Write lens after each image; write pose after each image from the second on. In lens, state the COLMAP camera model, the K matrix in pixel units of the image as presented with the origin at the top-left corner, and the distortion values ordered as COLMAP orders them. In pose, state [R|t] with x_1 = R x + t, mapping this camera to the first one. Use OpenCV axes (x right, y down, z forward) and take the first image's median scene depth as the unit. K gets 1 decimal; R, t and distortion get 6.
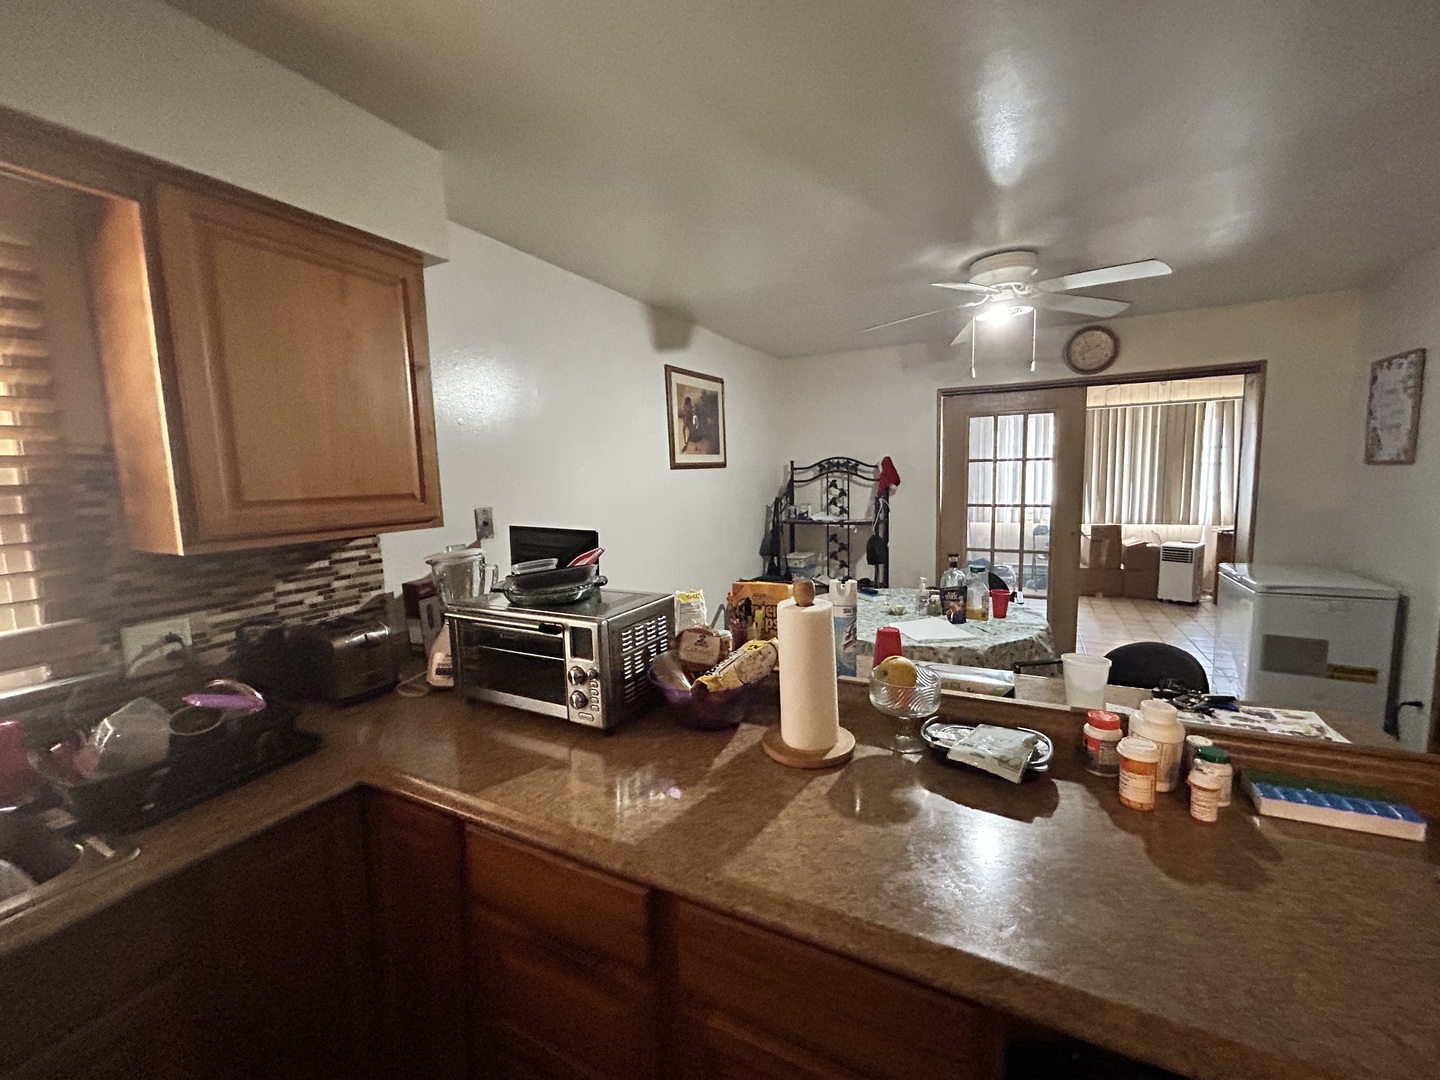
lens RADIAL K [[584.5, 0, 716.8], [0, 584.5, 539.7], [0, 0, 1]] dist [-0.001220, 0.000604]
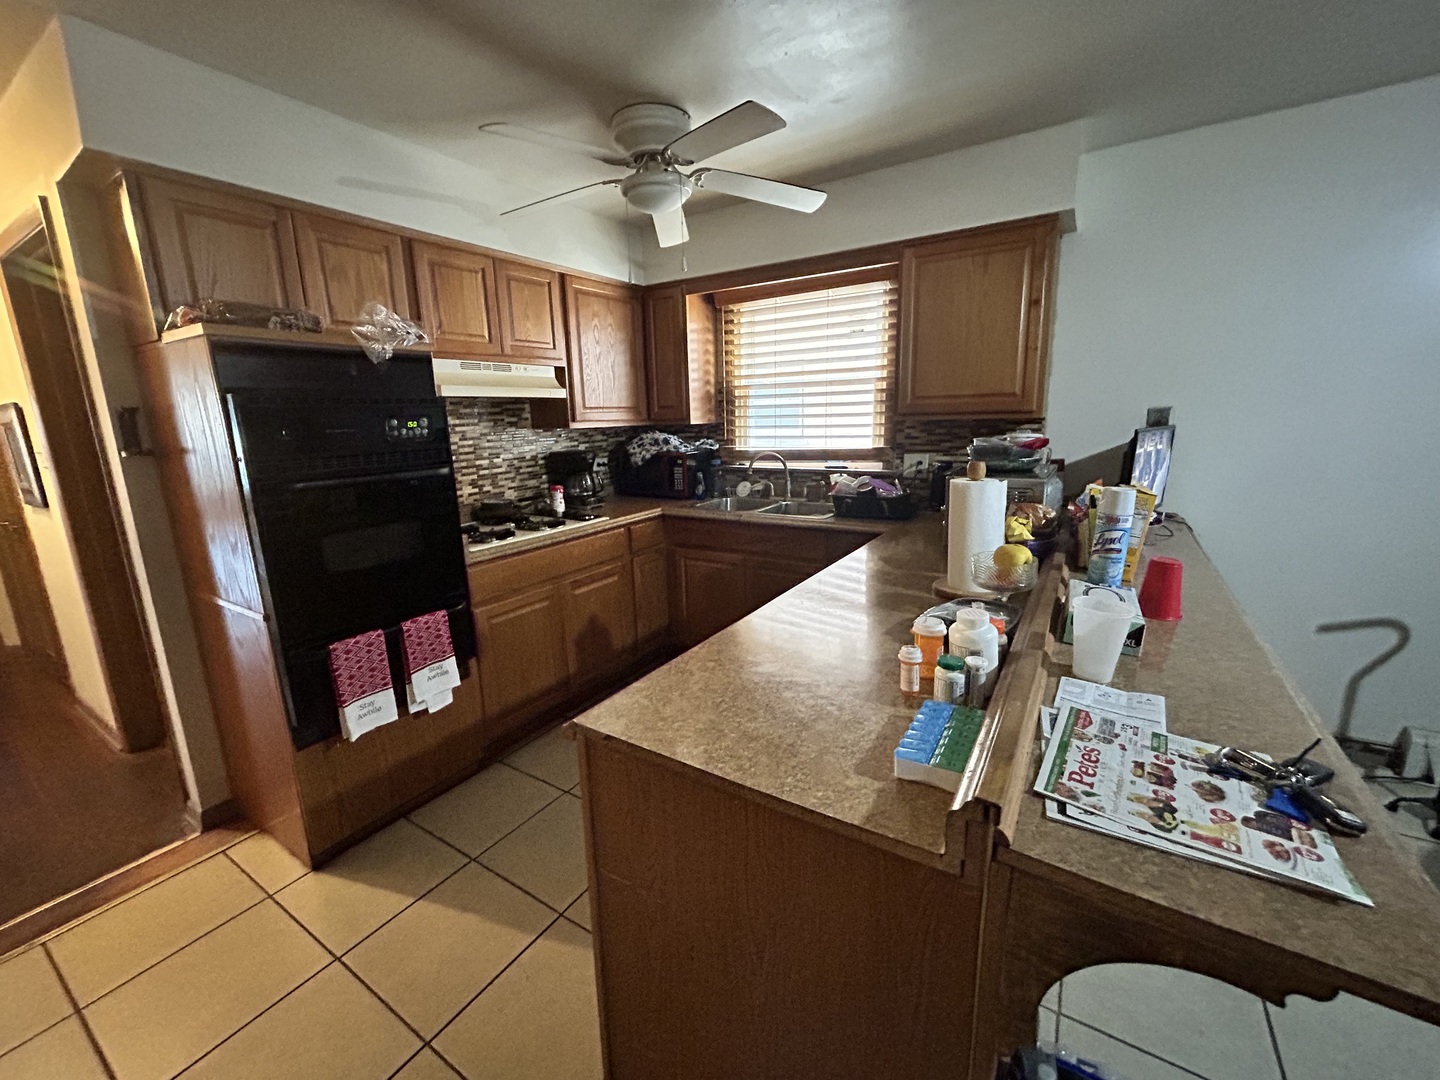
lens RADIAL K [[584.5, 0, 716.1], [0, 584.5, 538.5], [0, 0, 1]] dist [-0.001220, 0.000604]
pose [[-0.093360, 0.243290, -0.965450, 1.207356], [-0.082227, 0.964489, 0.250999, -0.036000], [0.992231, 0.102819, -0.070039, 0.433208]]
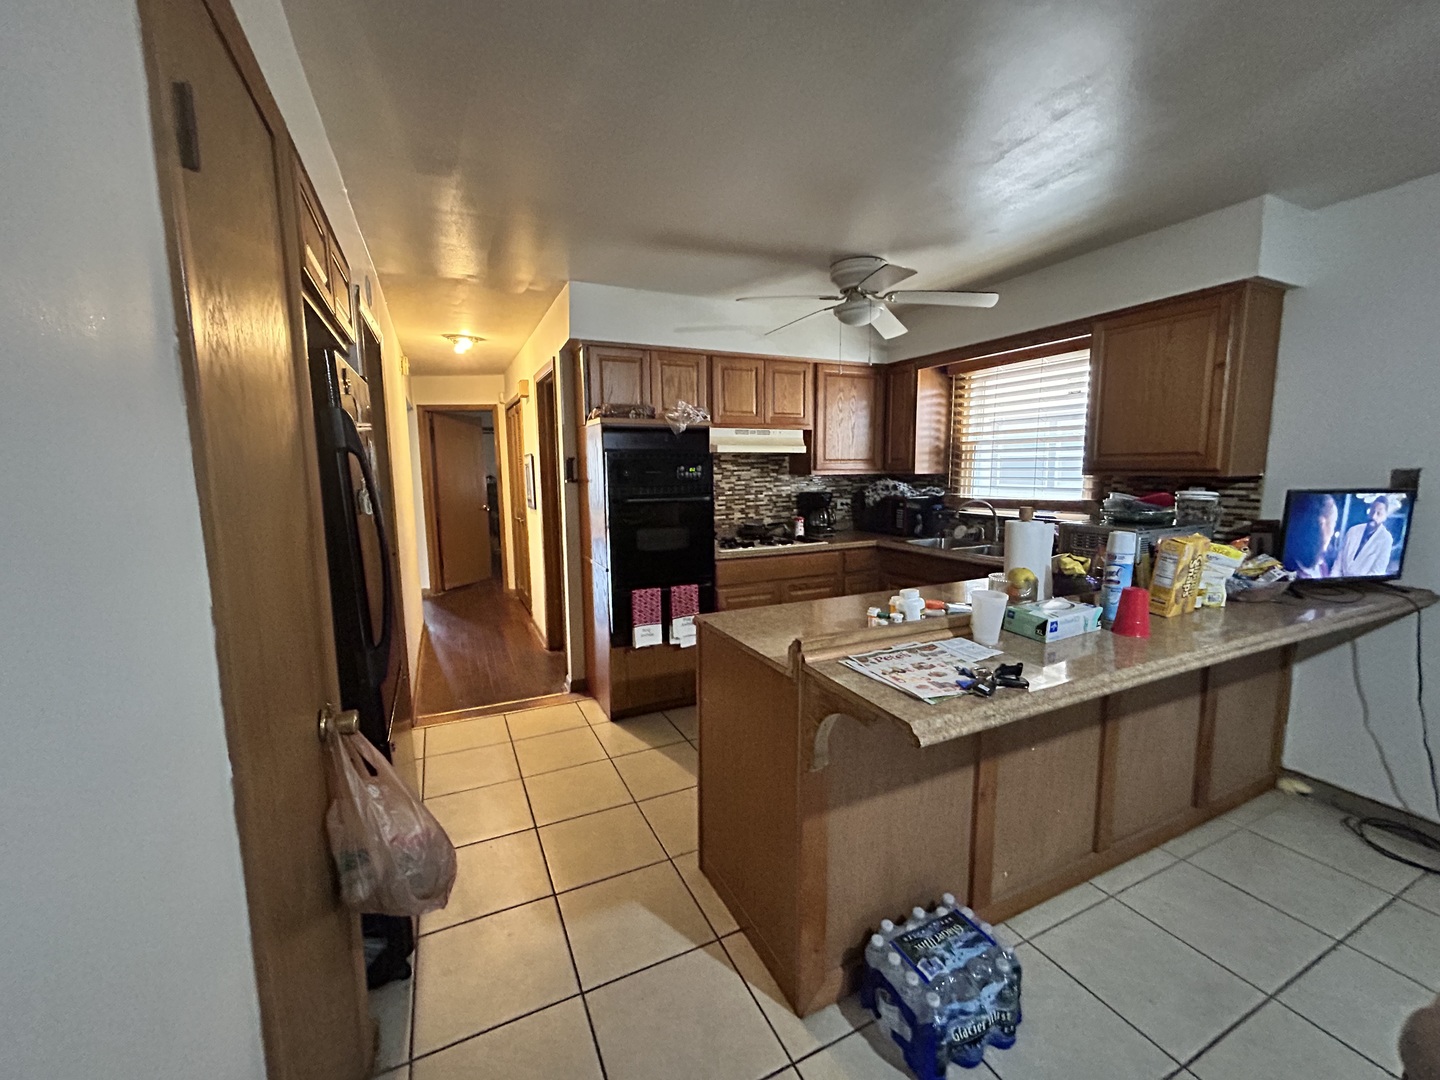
lens RADIAL K [[584.5, 0, 720.1], [0, 584.5, 541.9], [0, 0, 1]] dist [-0.001220, 0.000604]
pose [[-0.605236, 0.139815, -0.783672, 1.634722], [-0.060607, 0.973504, 0.220490, -0.122980], [0.793736, 0.180945, -0.580726, 1.048880]]
